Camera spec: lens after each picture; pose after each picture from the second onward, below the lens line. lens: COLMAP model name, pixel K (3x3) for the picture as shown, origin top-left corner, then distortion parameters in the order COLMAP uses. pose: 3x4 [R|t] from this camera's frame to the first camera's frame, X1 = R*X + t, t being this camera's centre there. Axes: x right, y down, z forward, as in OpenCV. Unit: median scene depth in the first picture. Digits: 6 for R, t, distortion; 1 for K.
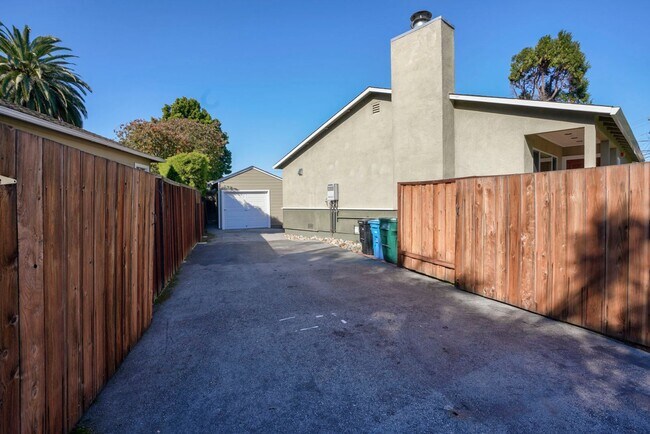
lens RADIAL K [[297.9, 0, 330.2], [0, 297.9, 213.4], [0, 0, 1]] dist [-0.070076, 0.024936]
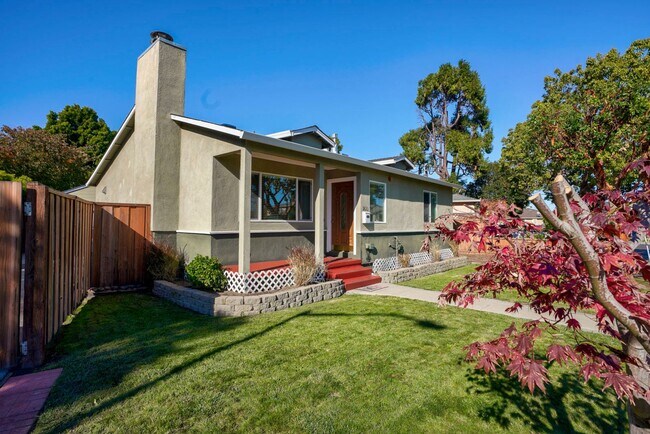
lens RADIAL K [[319.7, 0, 325.0], [0, 319.7, 217.0], [0, 0, 1]] dist [-0.064866, 0.021910]
pose [[0.992428, 0.016902, 0.121663, 0.472811], [-0.009276, 0.997972, -0.062976, 0.000976], [-0.122481, 0.061370, 0.990572, -0.058375]]
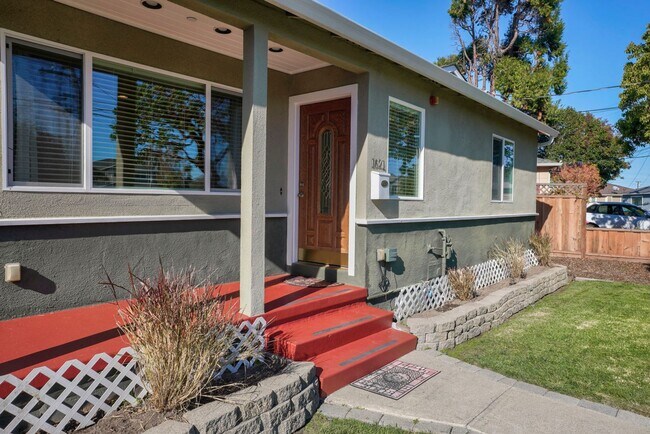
lens RADIAL K [[431.9, 0, 325.2], [0, 431.9, 208.6], [0, 0, 1]] dist [0.001256, 0.001119]
pose [[0.987724, 0.022774, 0.154537, 0.540733], [-0.019570, 0.999562, -0.022222, -0.013165], [-0.154976, 0.018925, 0.987737, 0.255972]]
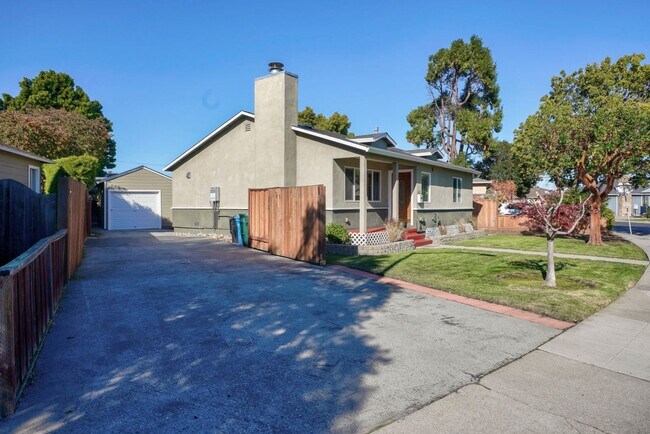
lens RADIAL K [[382.9, 0, 326.7], [0, 382.9, 214.0], [0, 0, 1]] dist [-0.039001, 0.027236]
pose [[0.981300, 0.007532, 0.192337, 0.131739], [-0.004342, 0.999846, -0.017004, 0.025896], [-0.192436, 0.015851, 0.981182, -0.482384]]
